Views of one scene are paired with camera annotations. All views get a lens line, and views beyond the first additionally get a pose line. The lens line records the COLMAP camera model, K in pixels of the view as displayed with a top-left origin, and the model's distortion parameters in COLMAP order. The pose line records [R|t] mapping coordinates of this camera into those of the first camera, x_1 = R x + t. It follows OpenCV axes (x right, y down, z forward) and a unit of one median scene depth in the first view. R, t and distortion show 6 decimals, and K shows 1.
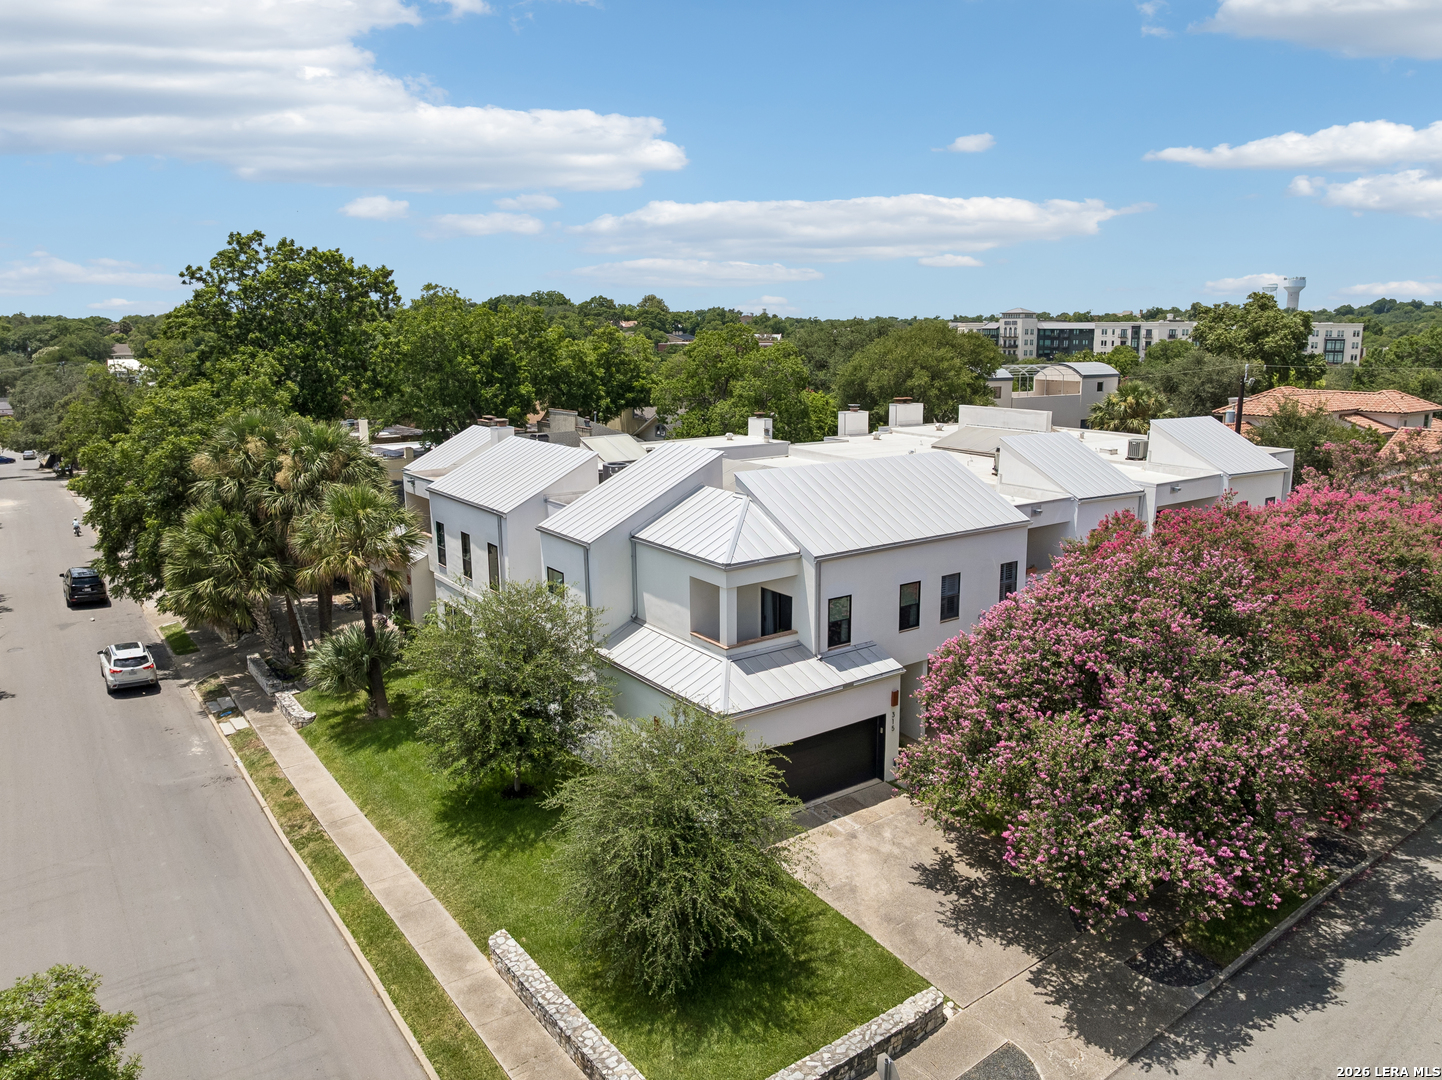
lens RADIAL K [[1015.7, 0, 721.0], [0, 1015.7, 540.0], [0, 0, 1]] dist [-0.033600, -0.006237]
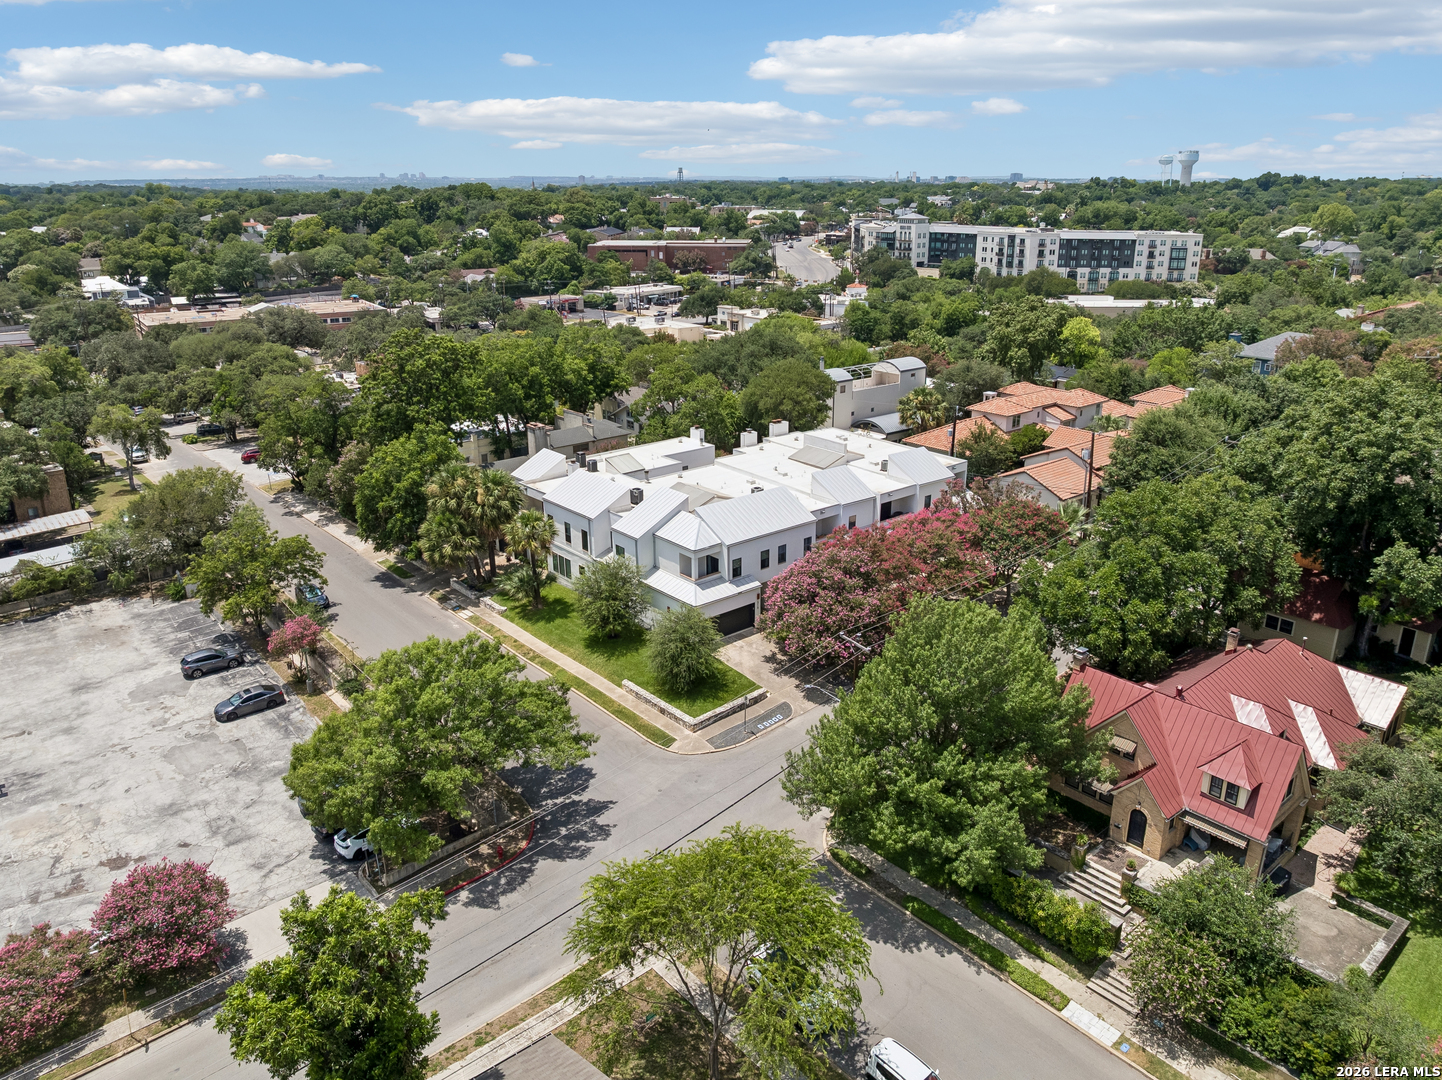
lens RADIAL K [[1015.7, 0, 721.0], [0, 1015.7, 540.0], [0, 0, 1]] dist [-0.033600, -0.006237]
pose [[0.996786, -0.026402, 0.075631, -0.112443], [0.015806, 0.990387, 0.137419, -0.331136], [-0.078532, -0.135782, 0.987621, -1.477637]]
